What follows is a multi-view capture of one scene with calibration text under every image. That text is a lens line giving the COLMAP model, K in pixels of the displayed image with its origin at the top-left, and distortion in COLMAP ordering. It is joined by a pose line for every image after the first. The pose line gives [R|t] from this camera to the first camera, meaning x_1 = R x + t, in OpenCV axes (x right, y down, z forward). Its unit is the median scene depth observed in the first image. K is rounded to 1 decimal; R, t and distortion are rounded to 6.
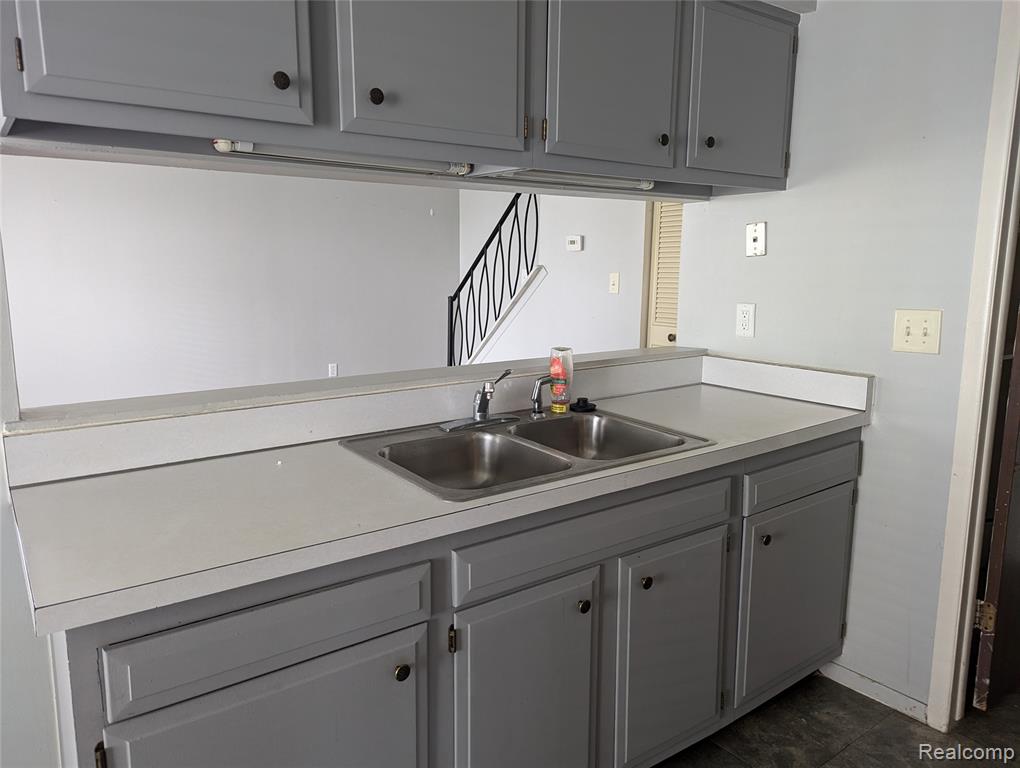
lens RADIAL K [[679.1, 0, 526.9], [0, 679.1, 378.2], [0, 0, 1]] dist [0.000161, -0.001077]
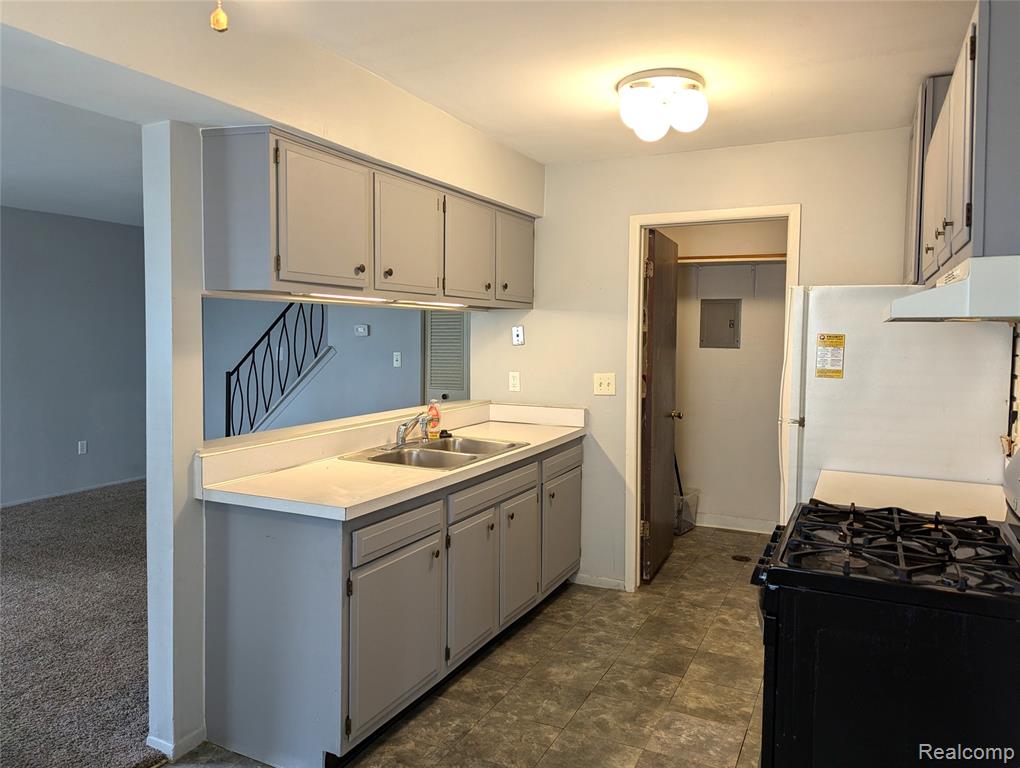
lens RADIAL K [[729.2, 0, 509.0], [0, 729.2, 378.0], [0, 0, 1]] dist [0.063998, -0.056361]
pose [[0.877103, -0.027068, 0.479540, -0.631956], [0.075701, 0.993723, -0.082369, 0.062207], [-0.474300, 0.108547, 0.873646, -0.666300]]
